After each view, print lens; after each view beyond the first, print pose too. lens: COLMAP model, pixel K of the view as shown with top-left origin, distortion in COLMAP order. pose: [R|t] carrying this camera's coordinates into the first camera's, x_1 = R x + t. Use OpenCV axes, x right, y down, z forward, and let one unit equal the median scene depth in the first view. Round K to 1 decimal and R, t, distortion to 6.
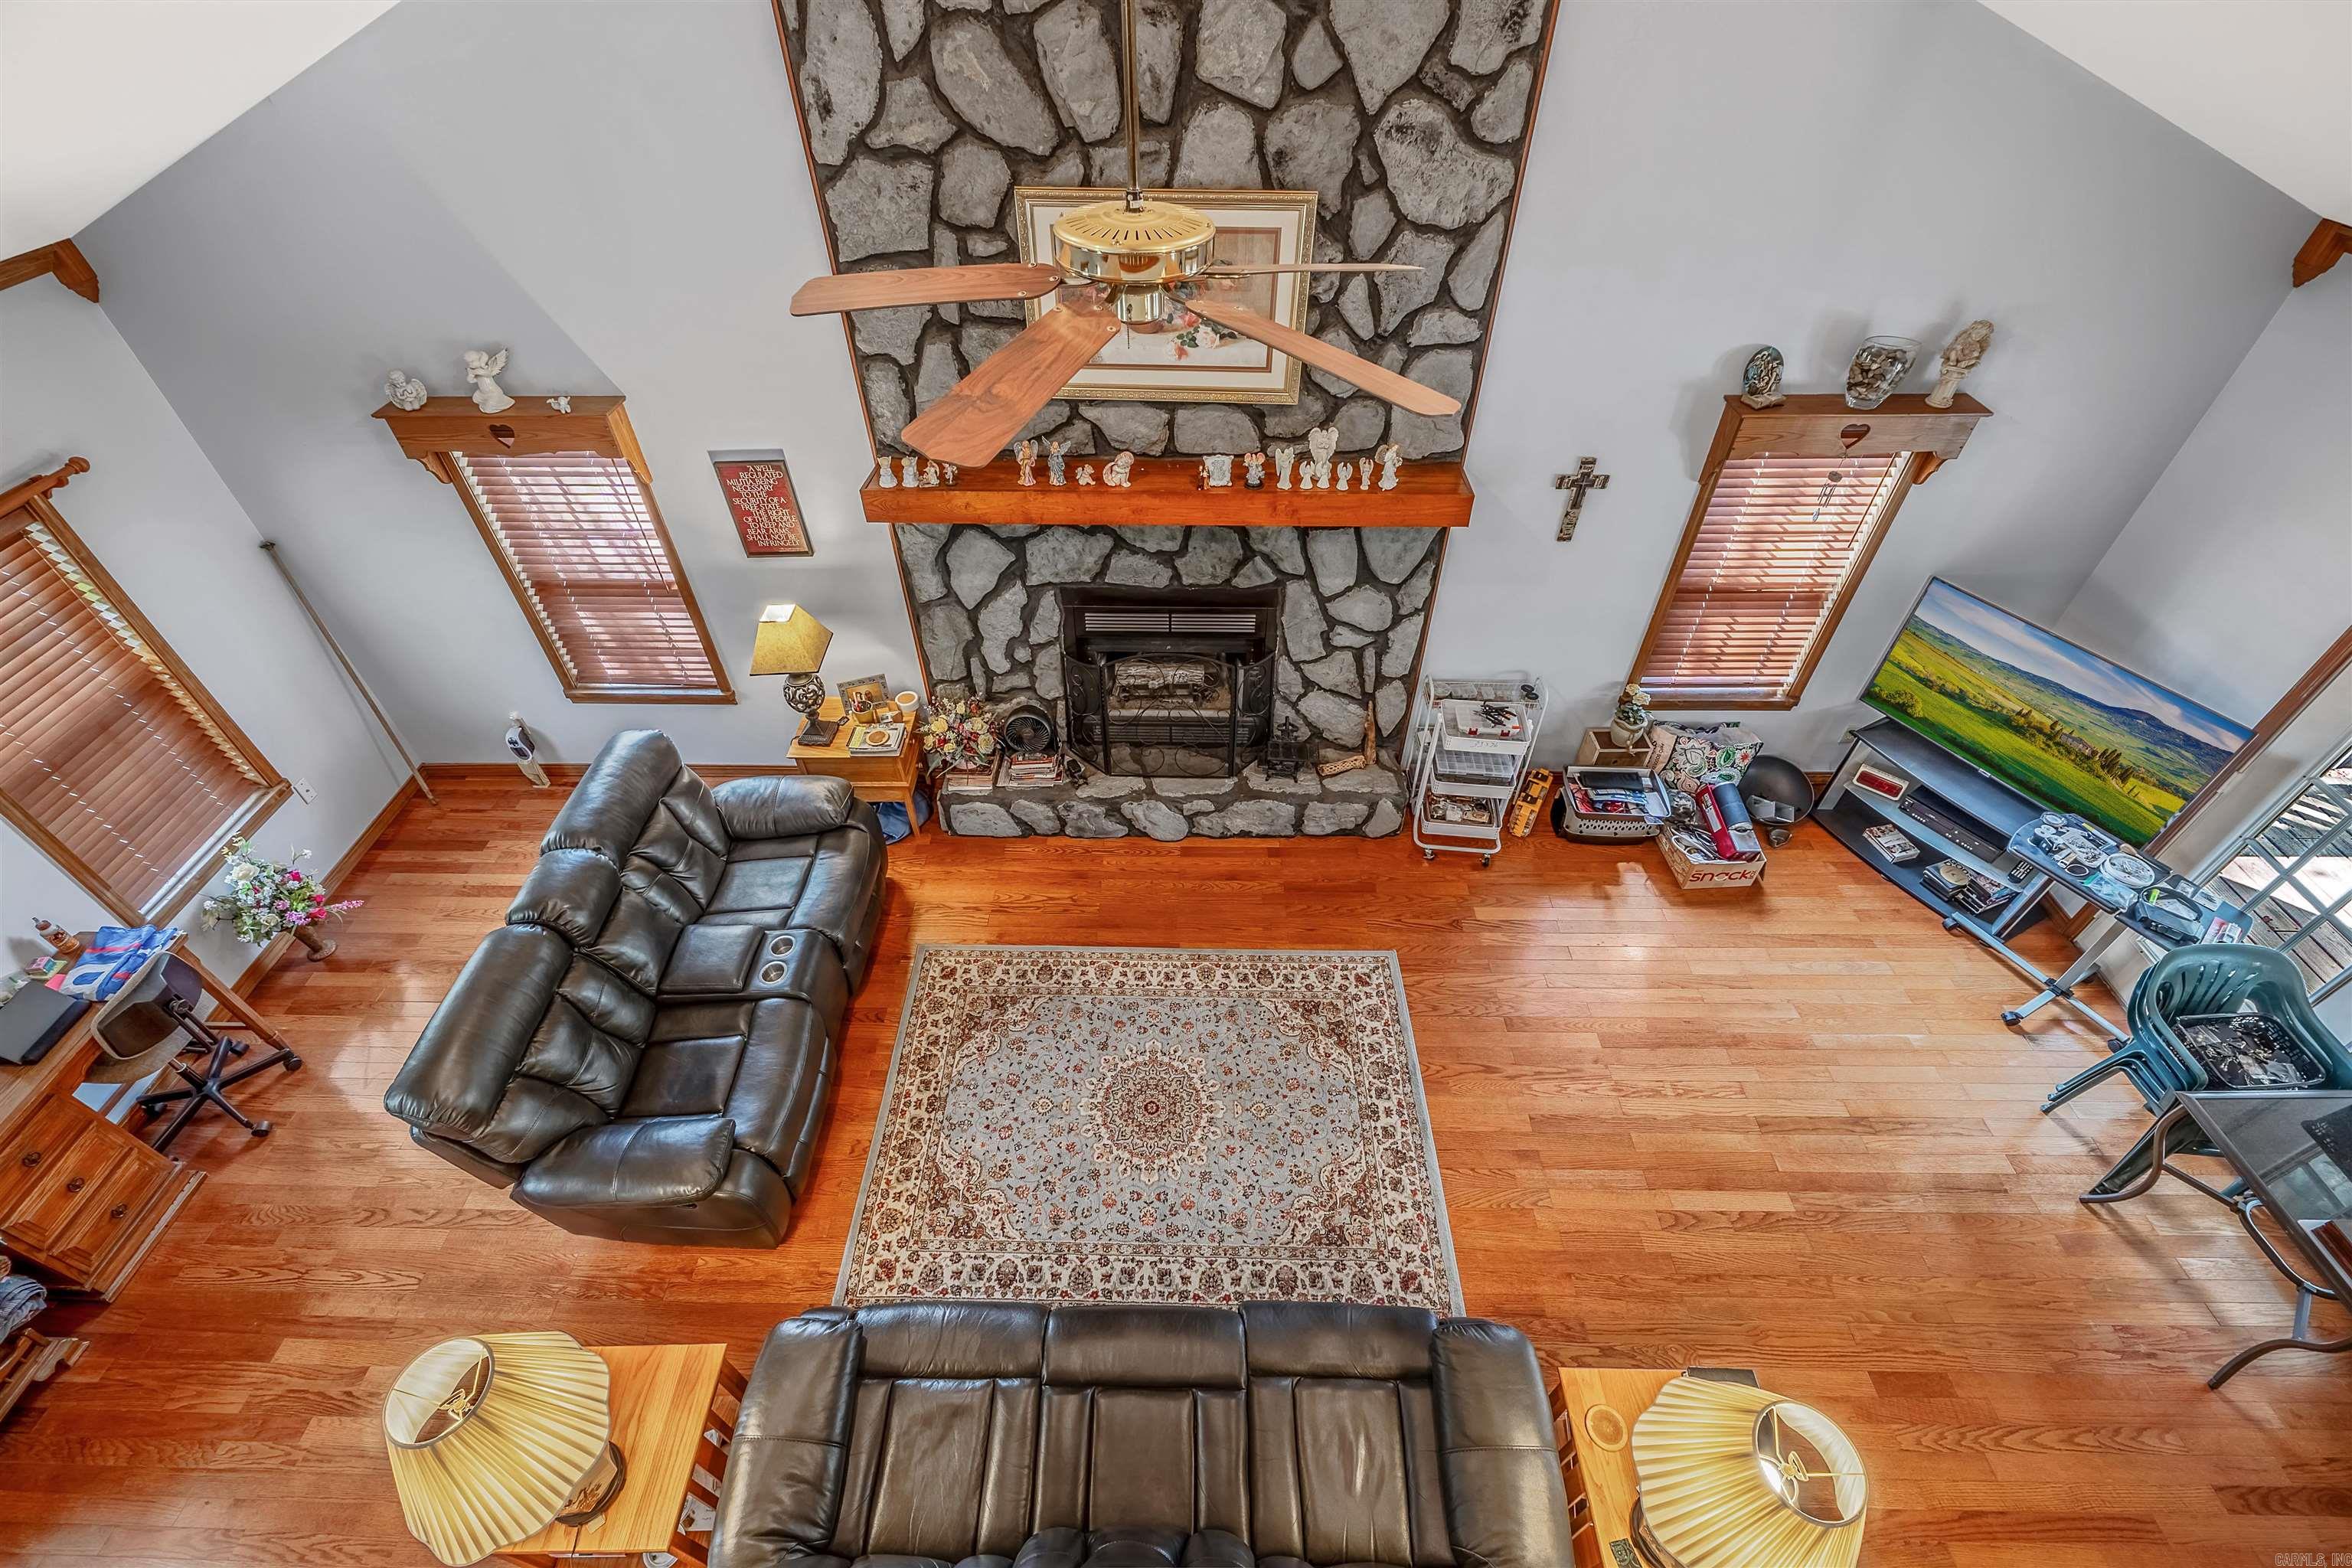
lens RADIAL K [[997.6, 0, 1166.9], [0, 997.6, 774.9], [0, 0, 1]] dist [-0.007154, -0.000031]
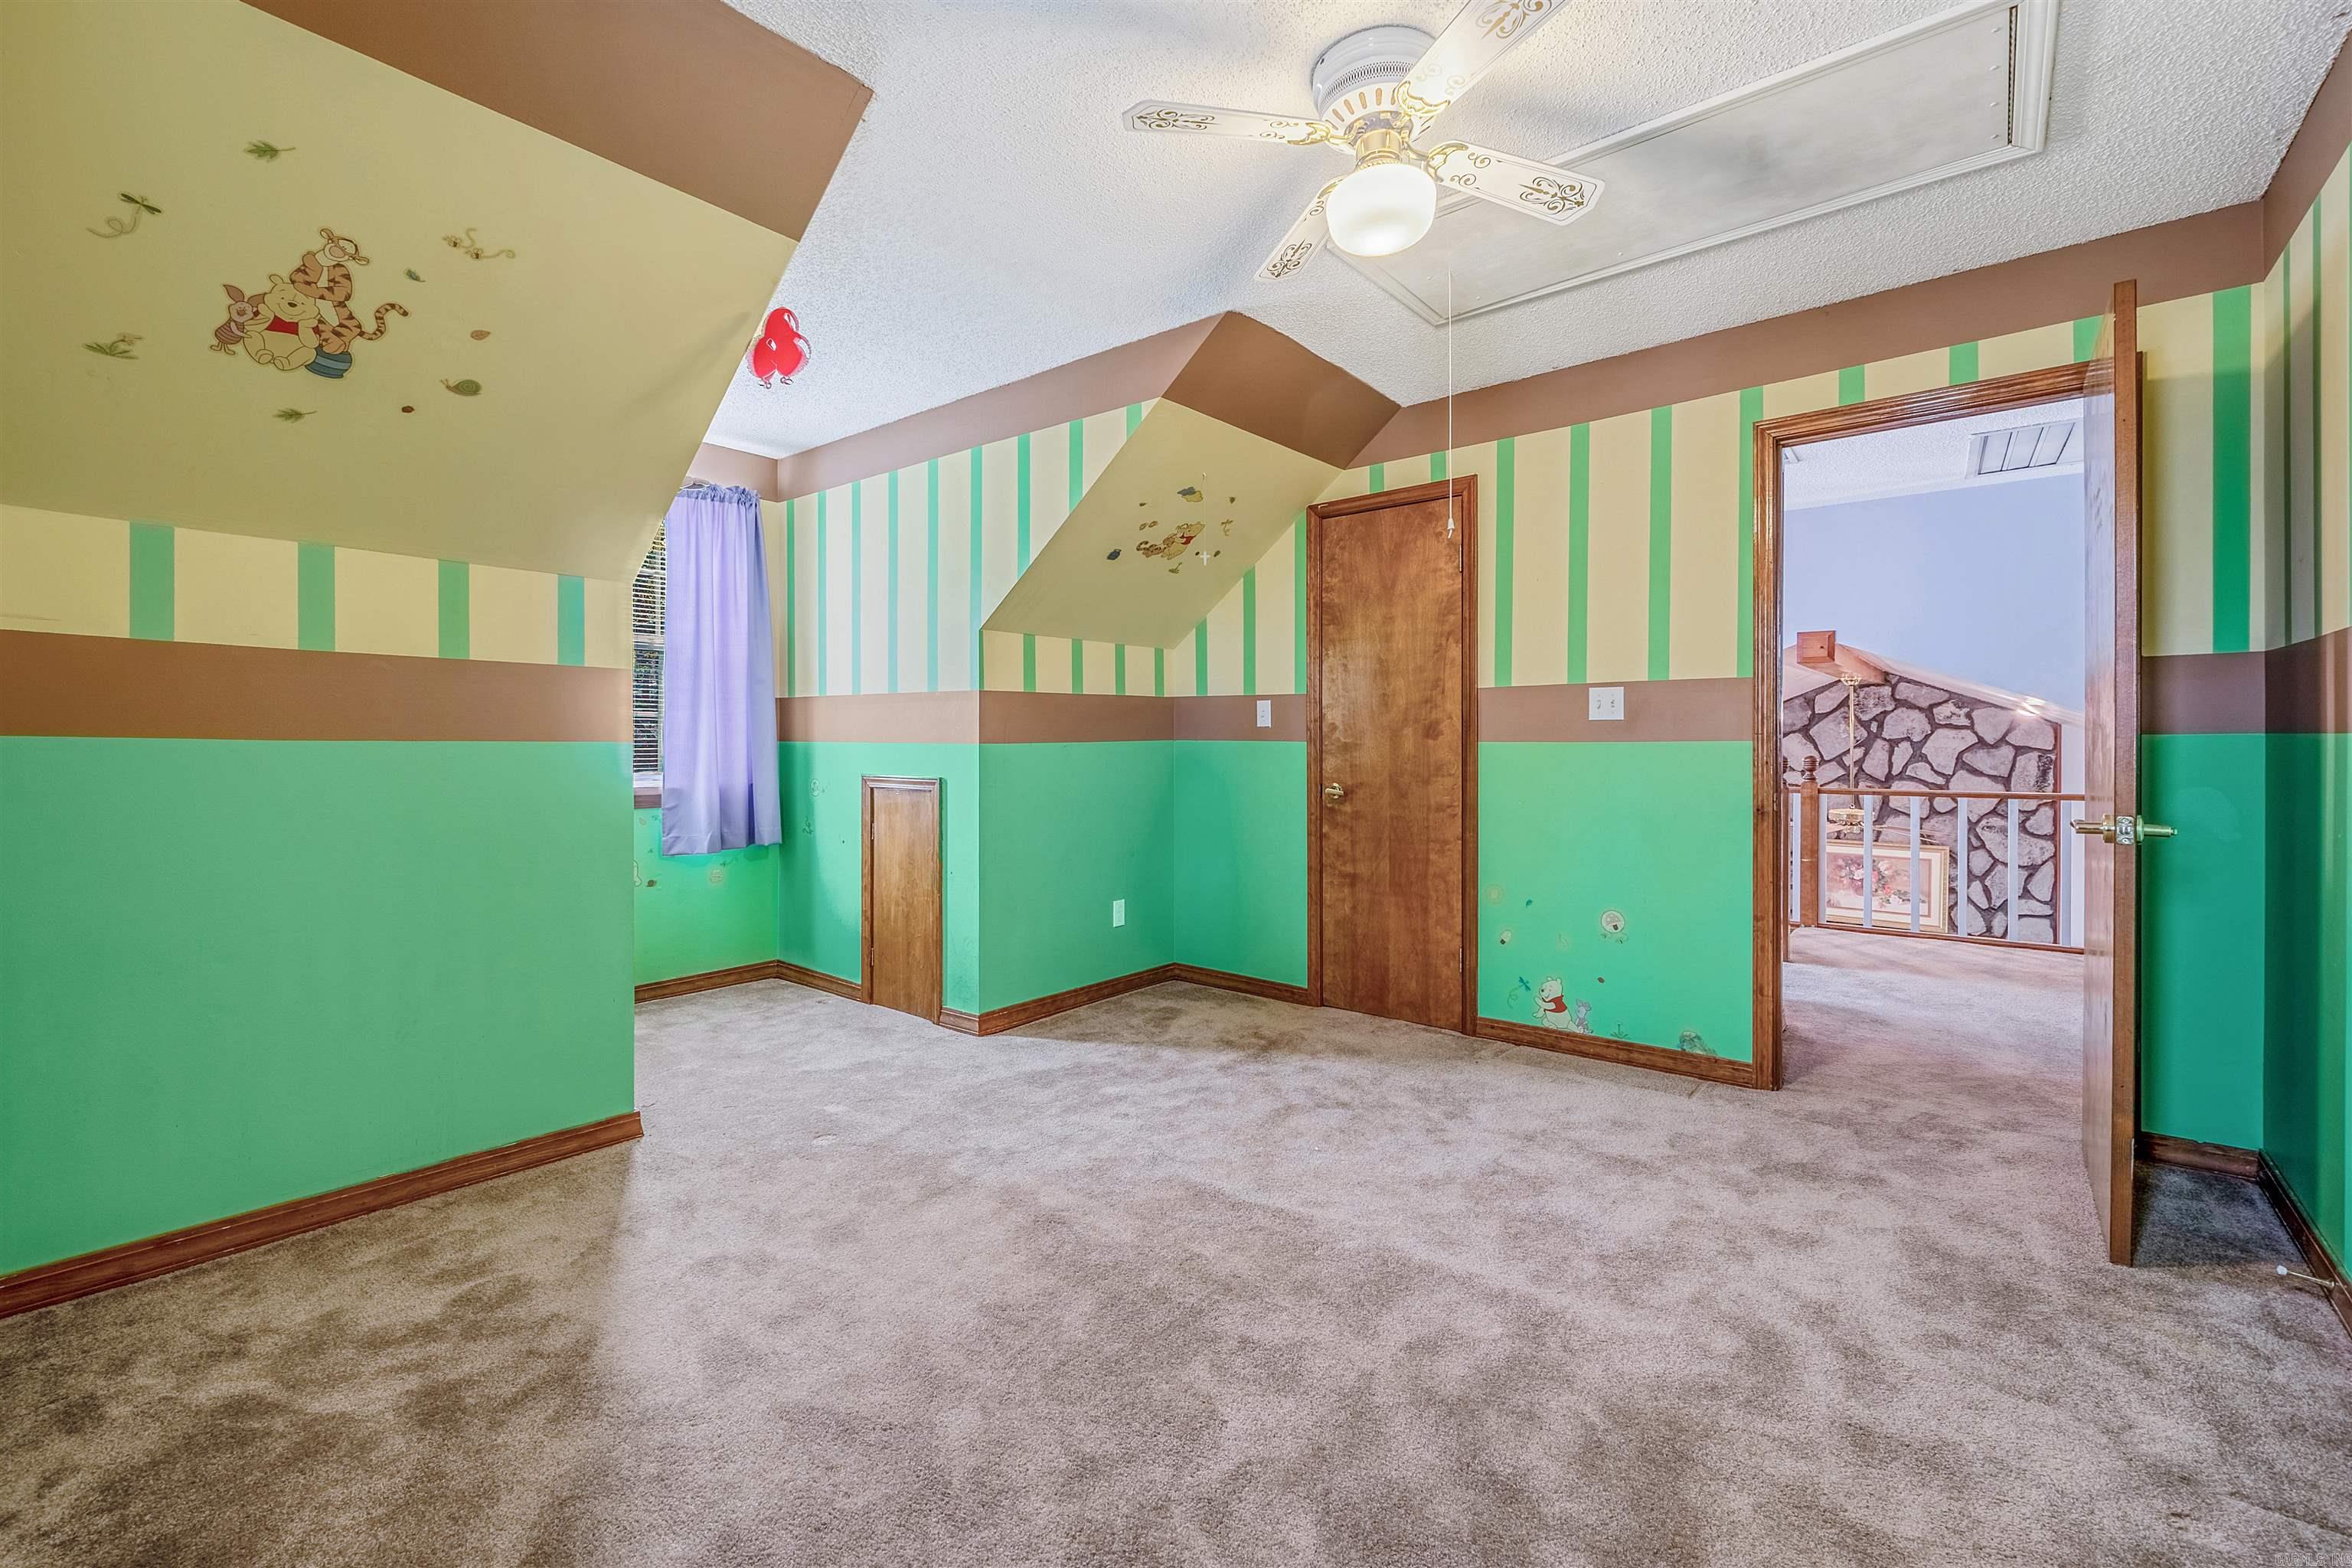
lens RADIAL K [[997.6, 0, 1161.8], [0, 997.6, 750.8], [0, 0, 1]] dist [-0.007154, -0.000031]
pose [[0.781065, 0.012733, -0.624320, 0.142007], [-0.434622, 0.728969, -0.528874, 1.236116], [0.448376, 0.684428, 0.574906, -1.293631]]
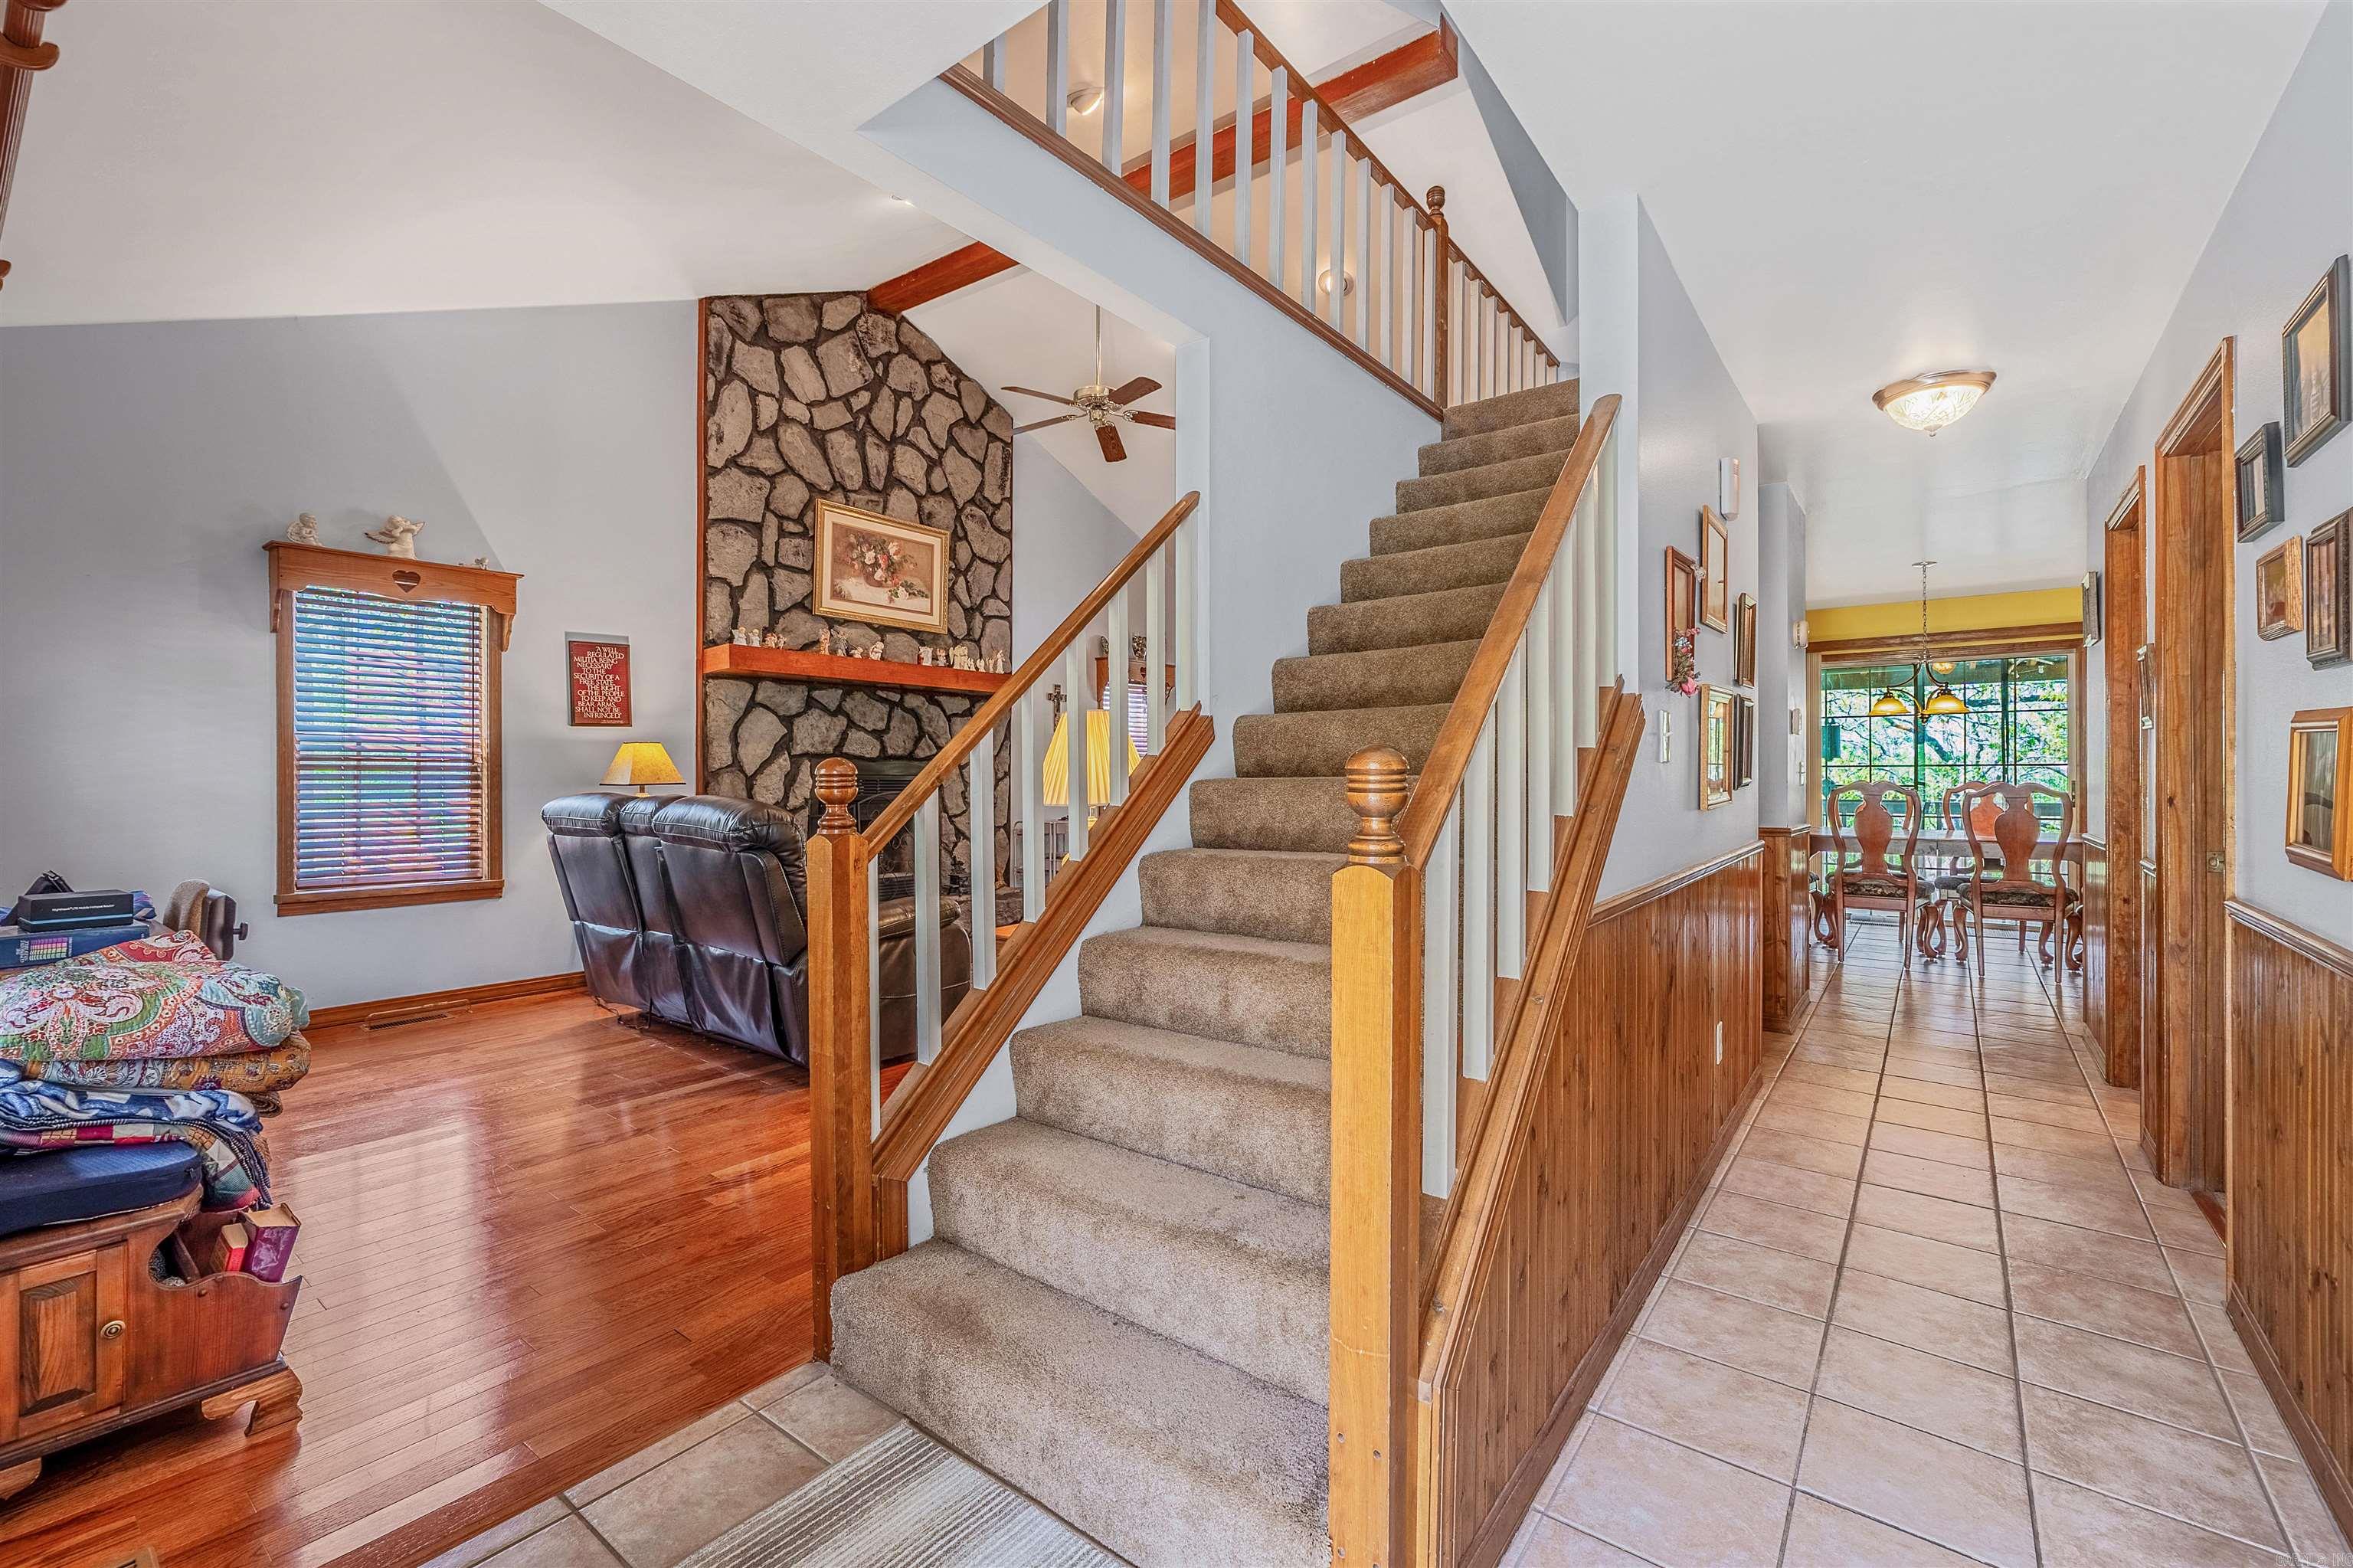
lens RADIAL K [[998.1, 0, 1176.7], [0, 998.1, 771.4], [0, 0, 1]] dist [-0.007154, -0.000031]
pose [[0.589022, 0.011580, 0.808034, -1.110953], [0.548451, 0.728632, -0.410240, 0.805962], [-0.593510, 0.684807, 0.422830, 0.146096]]
